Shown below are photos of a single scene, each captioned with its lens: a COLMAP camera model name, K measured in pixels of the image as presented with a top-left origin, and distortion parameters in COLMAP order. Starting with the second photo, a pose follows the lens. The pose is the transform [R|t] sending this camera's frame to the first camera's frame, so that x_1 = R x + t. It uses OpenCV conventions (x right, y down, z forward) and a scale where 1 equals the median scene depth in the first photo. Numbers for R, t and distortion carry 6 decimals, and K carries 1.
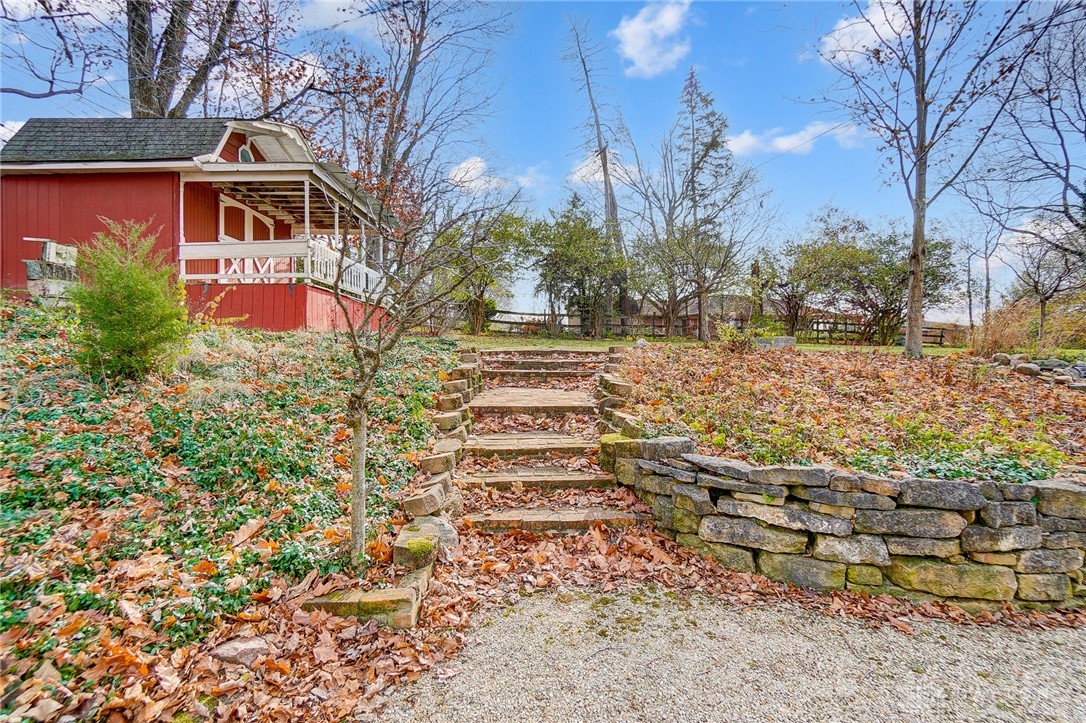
lens RADIAL K [[498.0, 0, 542.1], [0, 498.0, 352.0], [0, 0, 1]] dist [-0.064064, 0.024286]
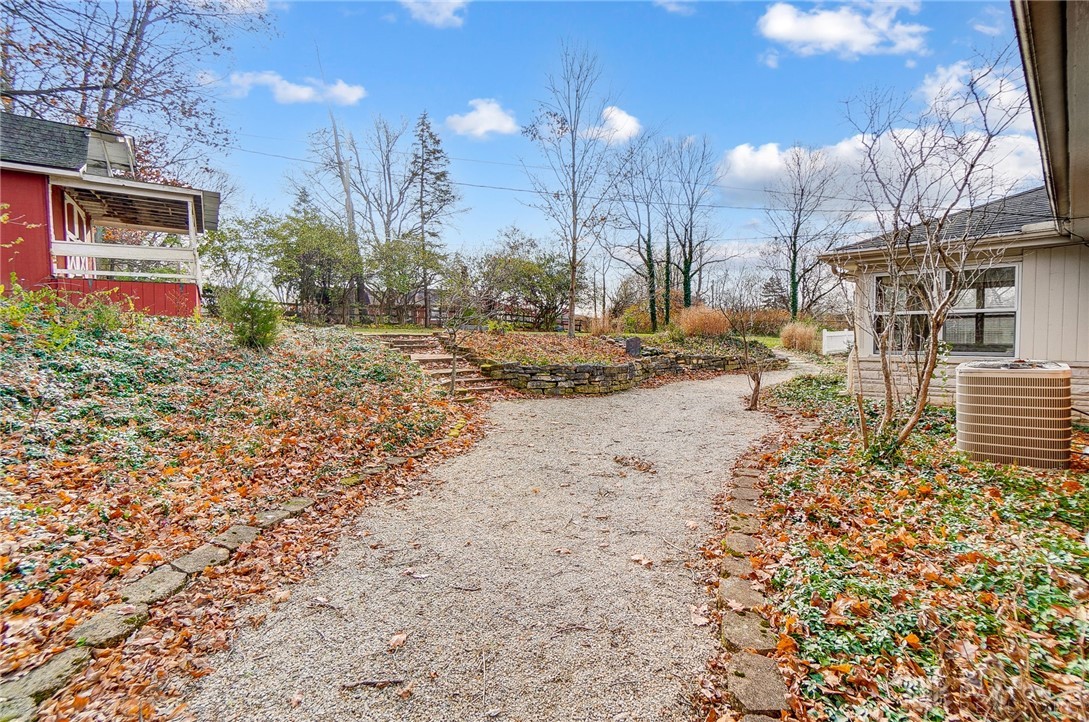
lens RADIAL K [[499.3, 0, 543.6], [0, 499.3, 351.4], [0, 0, 1]] dist [-0.064064, 0.024286]
pose [[0.812978, -0.023403, 0.581825, -0.215874], [0.008627, 0.999566, 0.028152, 0.004247], [-0.582231, -0.017868, 0.812827, -0.252711]]
